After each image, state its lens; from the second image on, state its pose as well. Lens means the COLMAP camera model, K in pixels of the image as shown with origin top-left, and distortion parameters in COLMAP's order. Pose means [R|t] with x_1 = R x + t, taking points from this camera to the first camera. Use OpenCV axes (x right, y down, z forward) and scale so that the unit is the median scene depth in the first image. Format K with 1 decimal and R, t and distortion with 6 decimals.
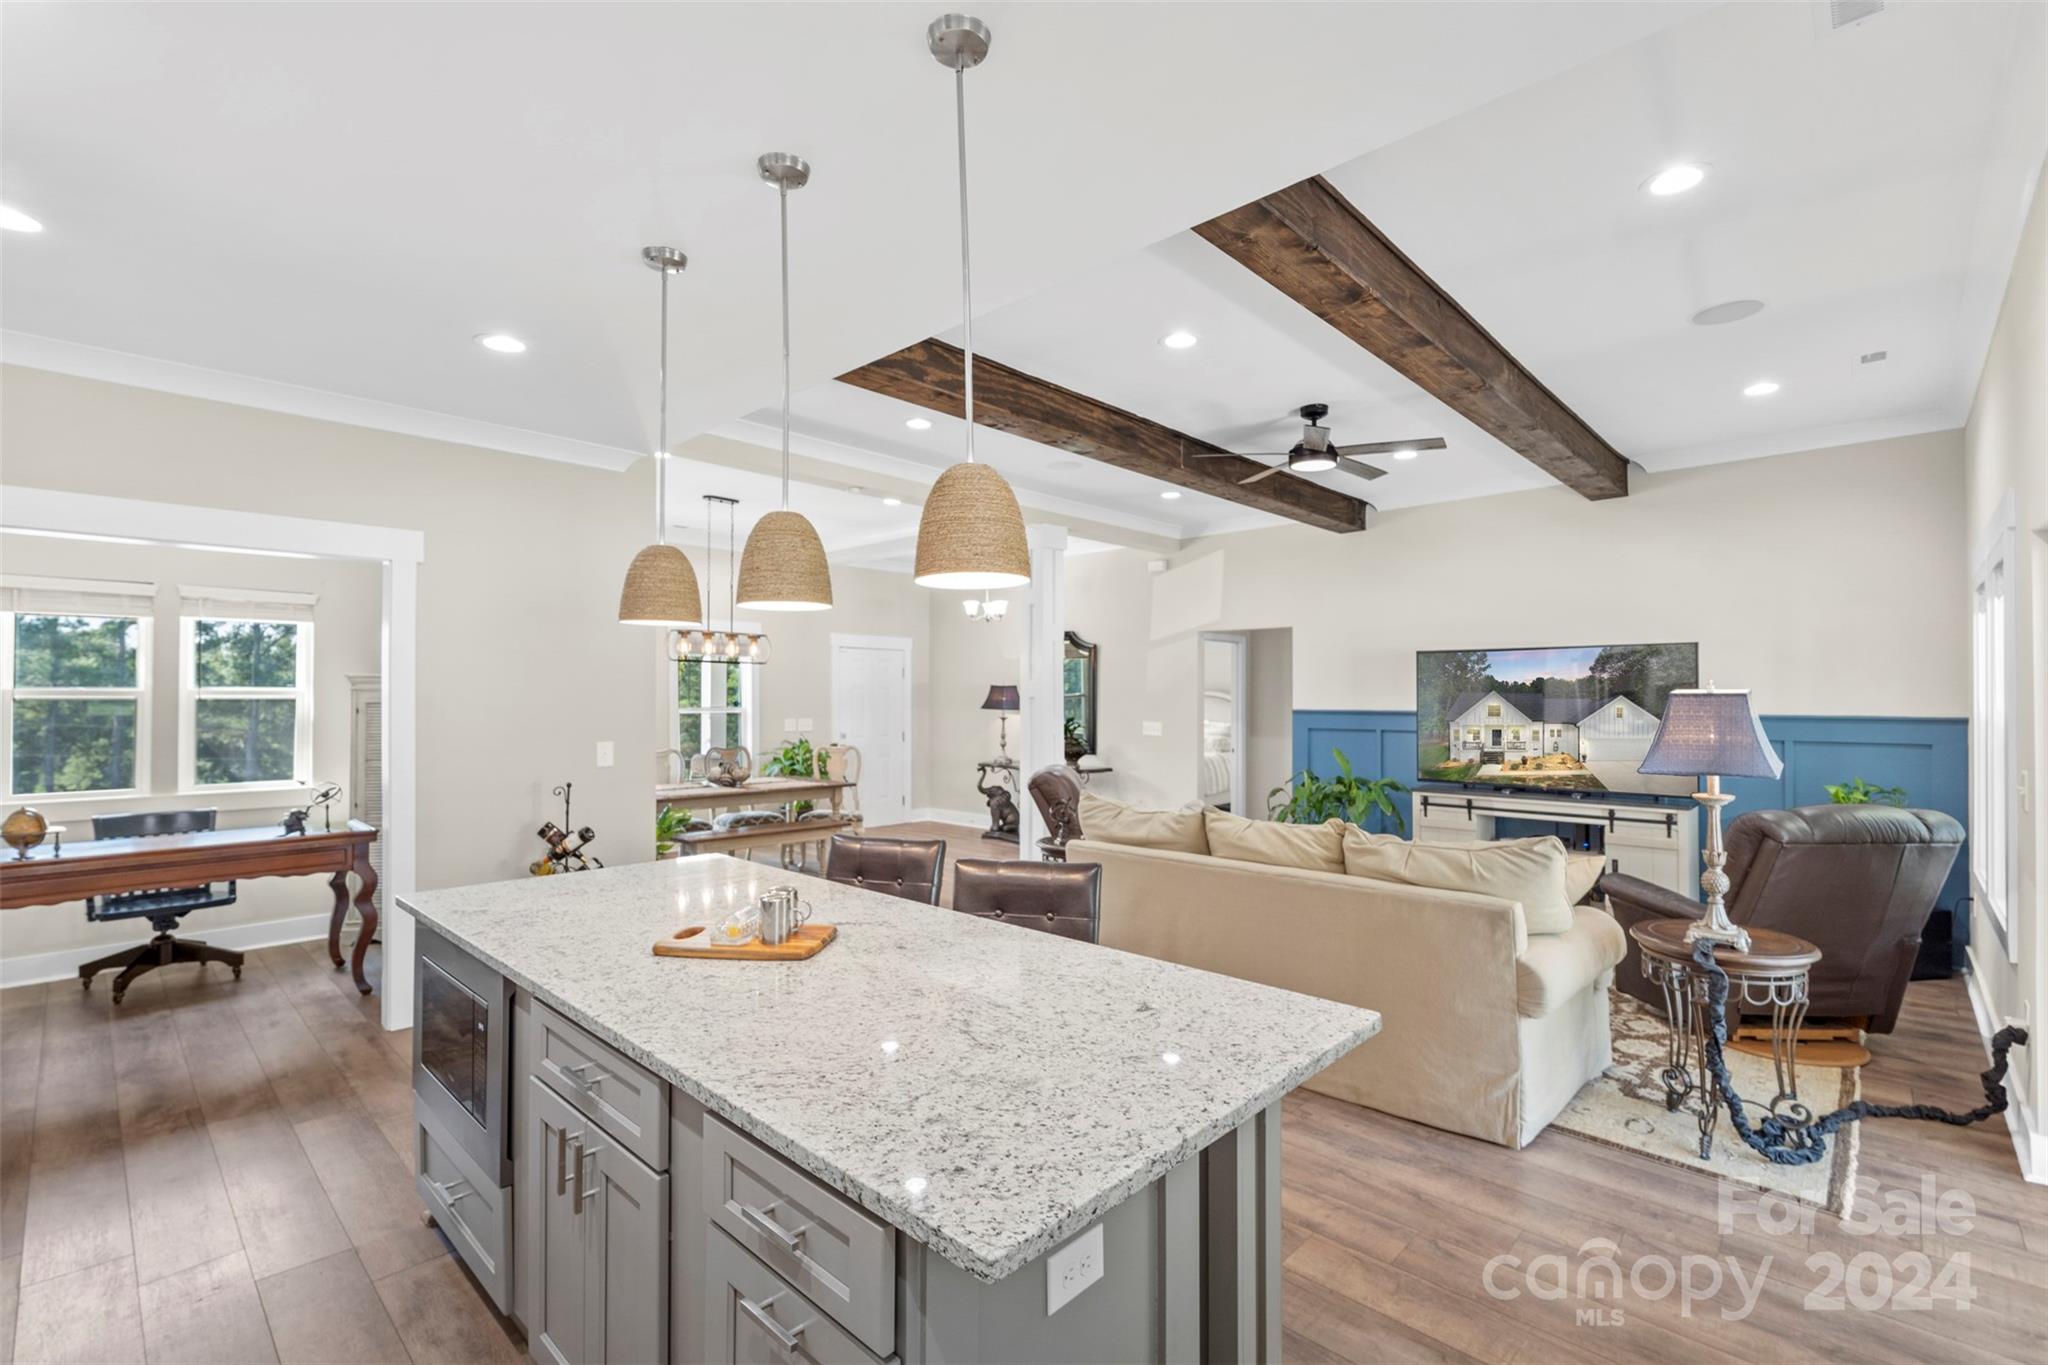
lens RADIAL K [[898.0, 0, 1029.8], [0, 898.0, 684.2], [0, 0, 1]] dist [-0.001137, -0.000633]
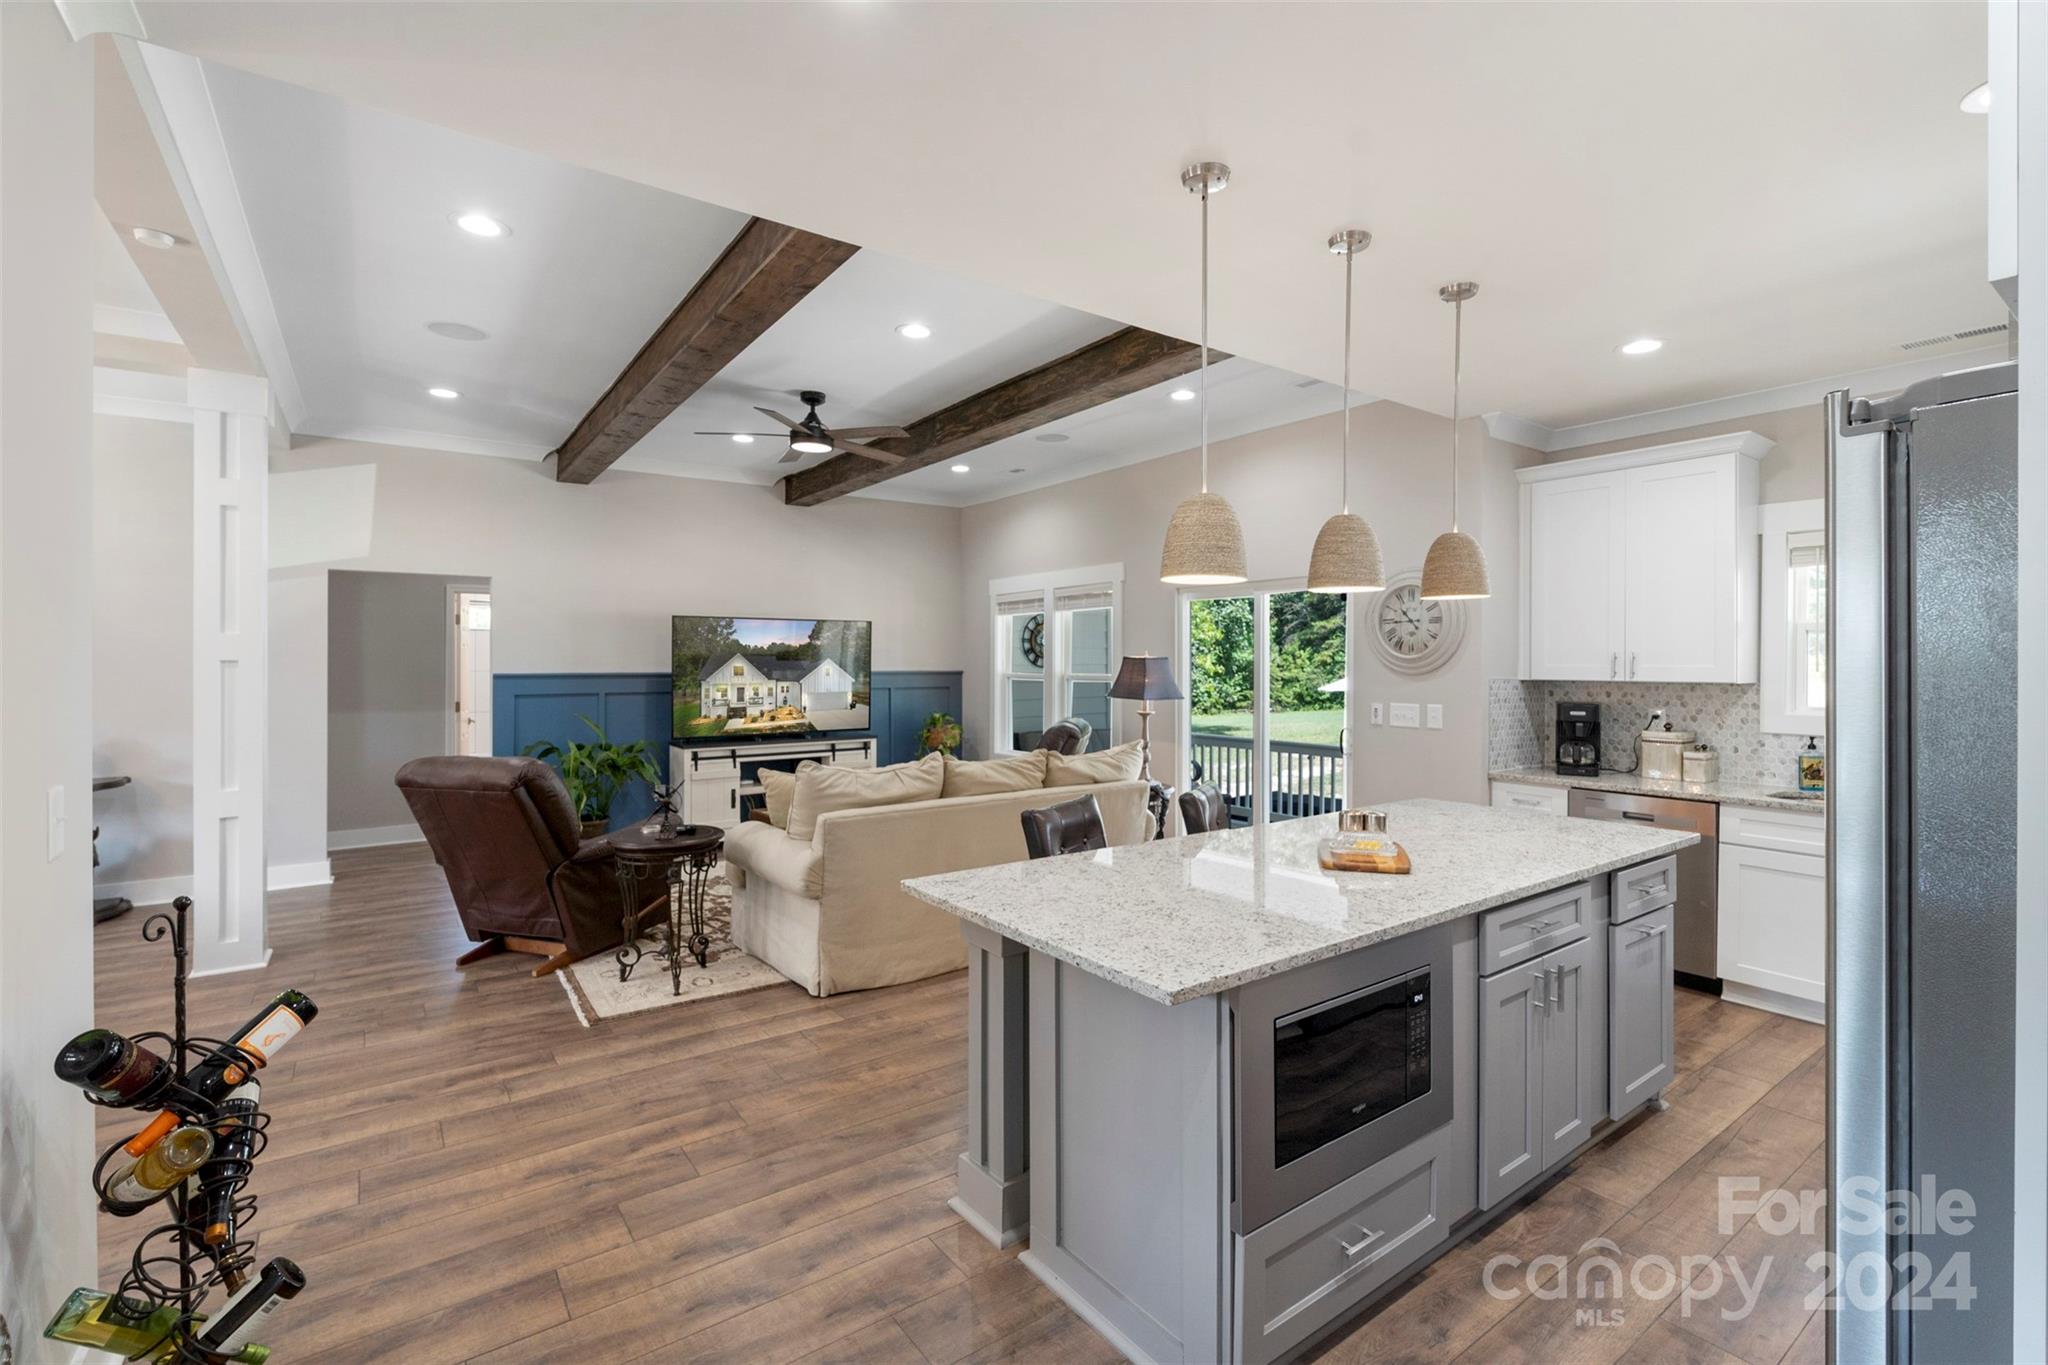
lens RADIAL K [[912.0, 0, 1028.5], [0, 912.0, 663.7], [0, 0, 1]] dist [0.000536, -0.000419]
pose [[0.186639, -0.006133, 0.982409, -0.581759], [-0.015029, 0.999846, 0.009097, 0.004992], [-0.982314, -0.016463, 0.186518, 0.441066]]
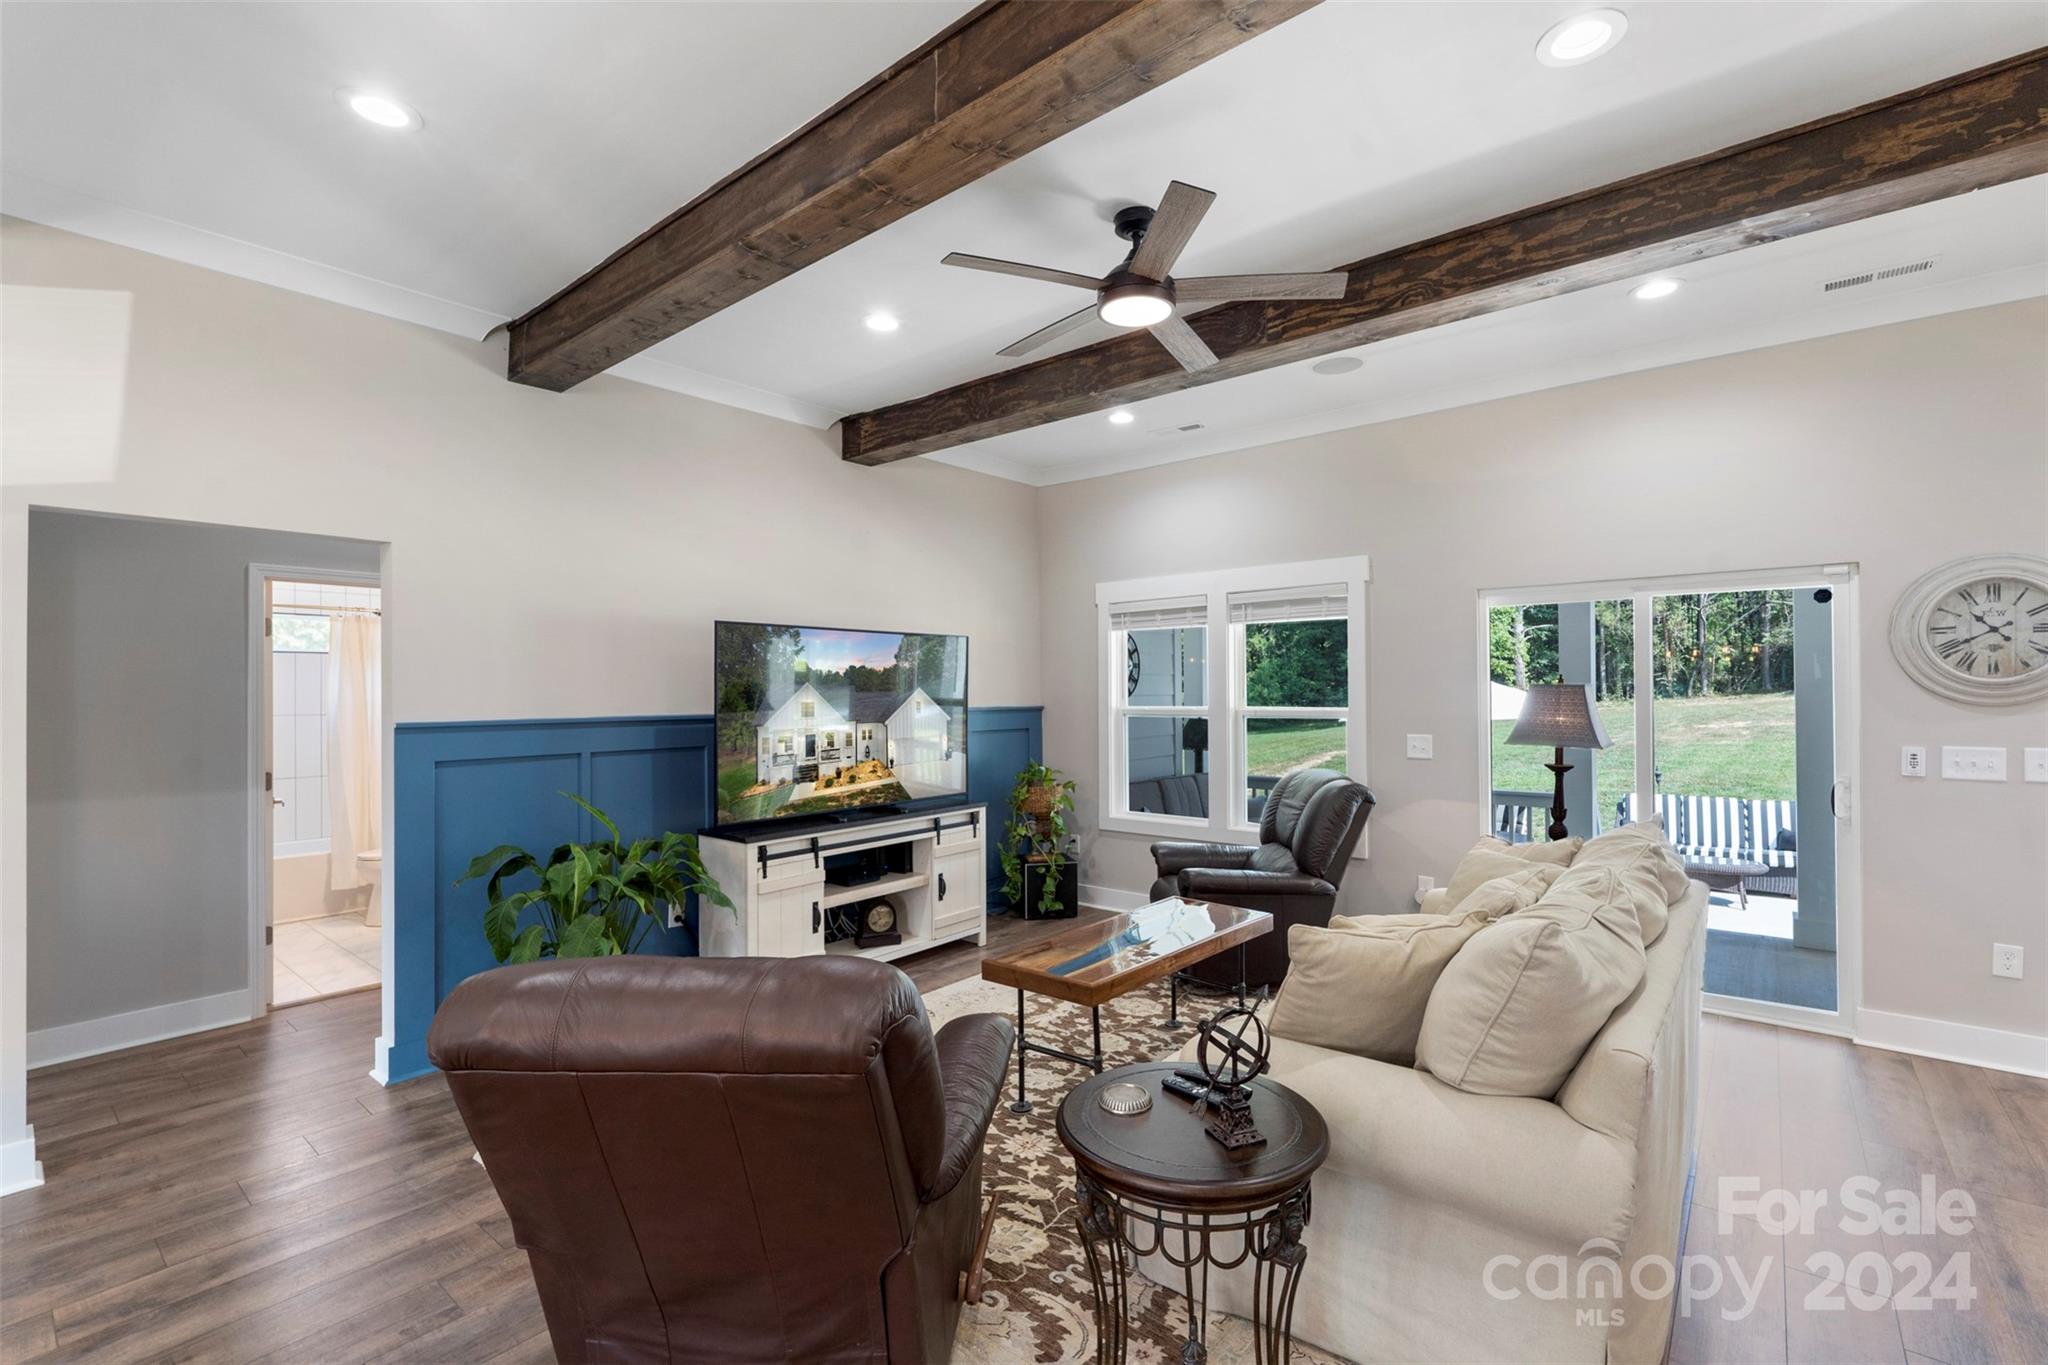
lens RADIAL K [[898.0, 0, 1029.8], [0, 898.0, 684.2], [0, 0, 1]] dist [-0.001137, -0.000633]
pose [[-0.067686, 0.004570, 0.997696, -0.226037], [-0.007740, 0.999957, -0.005106, 0.011326], [-0.997677, -0.008068, -0.067647, 0.913109]]
